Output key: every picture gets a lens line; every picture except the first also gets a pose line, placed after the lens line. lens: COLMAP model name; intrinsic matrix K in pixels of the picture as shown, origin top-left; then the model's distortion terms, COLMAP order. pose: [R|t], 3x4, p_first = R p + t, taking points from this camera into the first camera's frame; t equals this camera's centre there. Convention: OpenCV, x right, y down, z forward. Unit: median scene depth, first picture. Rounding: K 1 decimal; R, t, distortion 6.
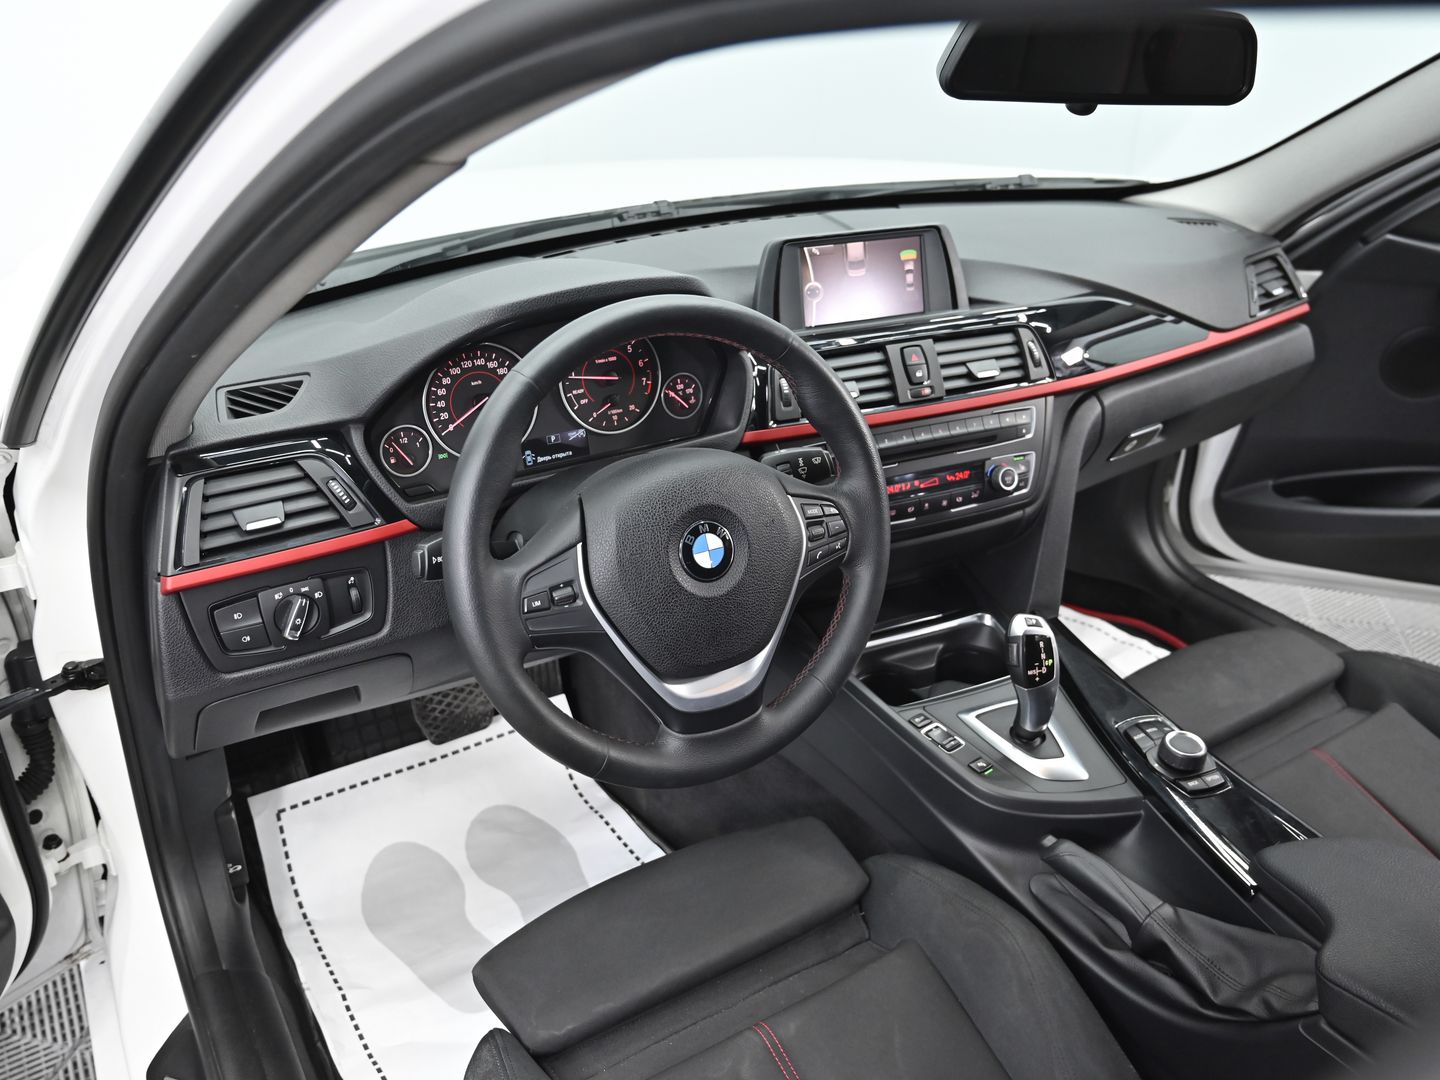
lens RADIAL K [[1104.8, 0, 731.1], [0, 1104.8, 536.9], [0, 0, 1]] dist [-0.055531, -0.008980]
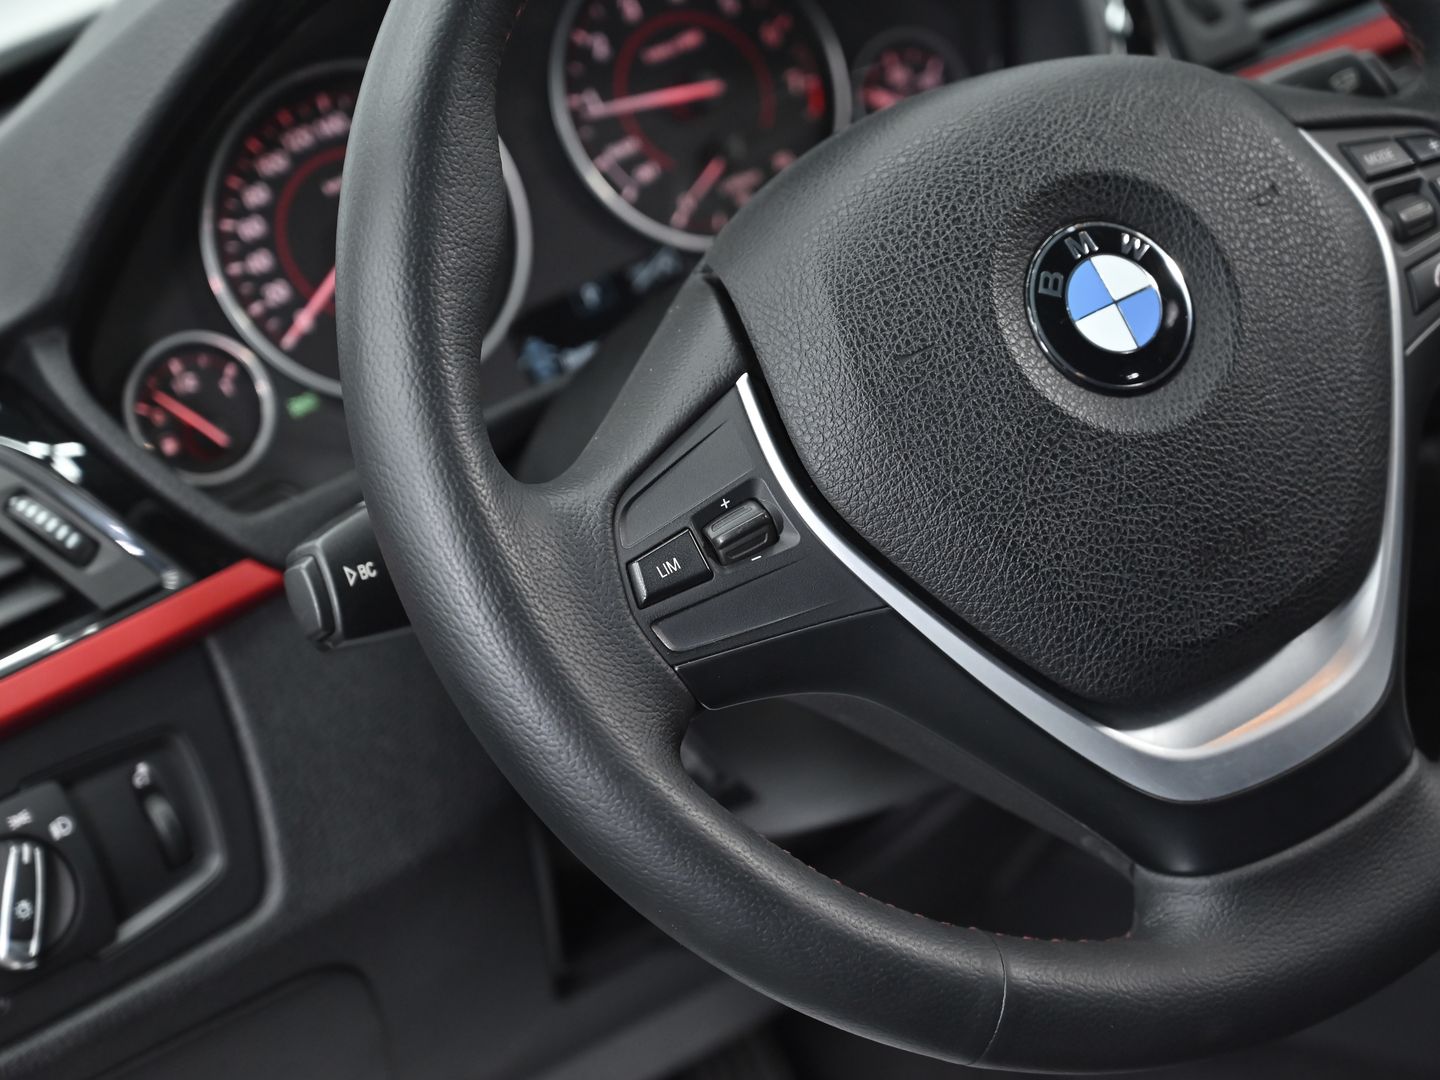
lens RADIAL K [[3146.1, 0, 718.1], [0, 3146.1, 538.9], [0, 0, 1]] dist [-0.017440, 0.000000]
pose [[0.948471, -0.299900, -0.102288, -0.053892], [0.281117, 0.945370, -0.165071, 0.187770], [0.146205, 0.127810, 0.980963, 0.053247]]
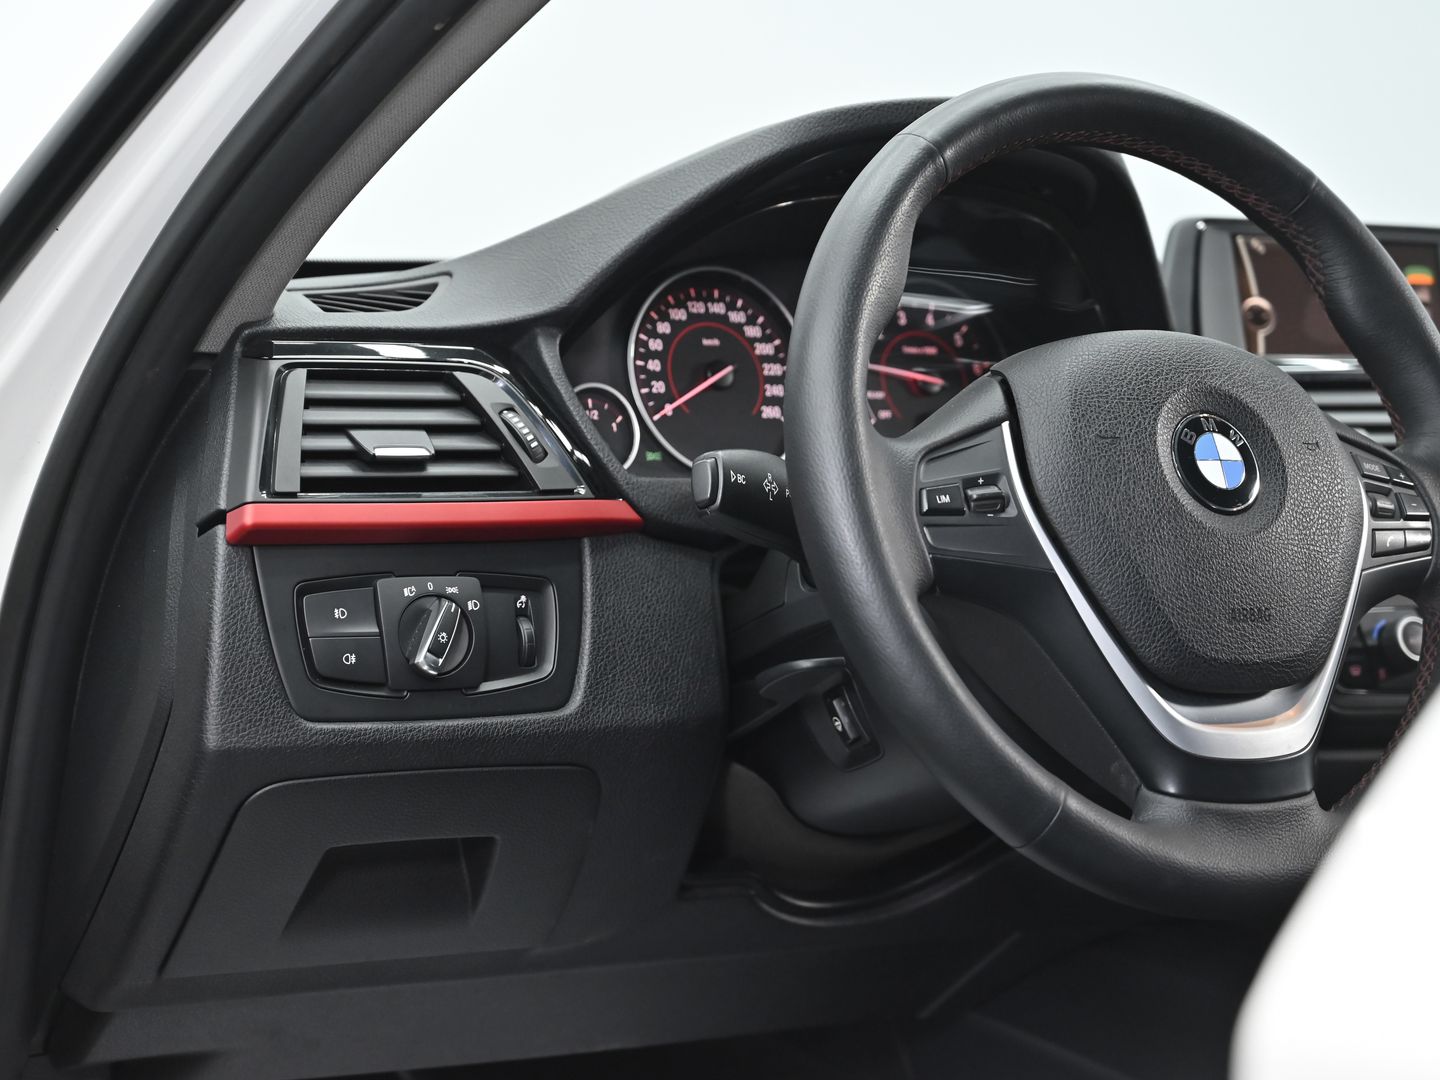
lens RADIAL K [[2792.6, 0, 718.5], [0, 2792.6, 542.4], [0, 0, 1]] dist [0.000807, 0.000000]
pose [[0.999992, -0.002983, -0.002695, -0.252511], [0.001666, 0.917586, -0.397534, 0.571400], [0.003659, 0.397526, 0.917584, -0.273258]]
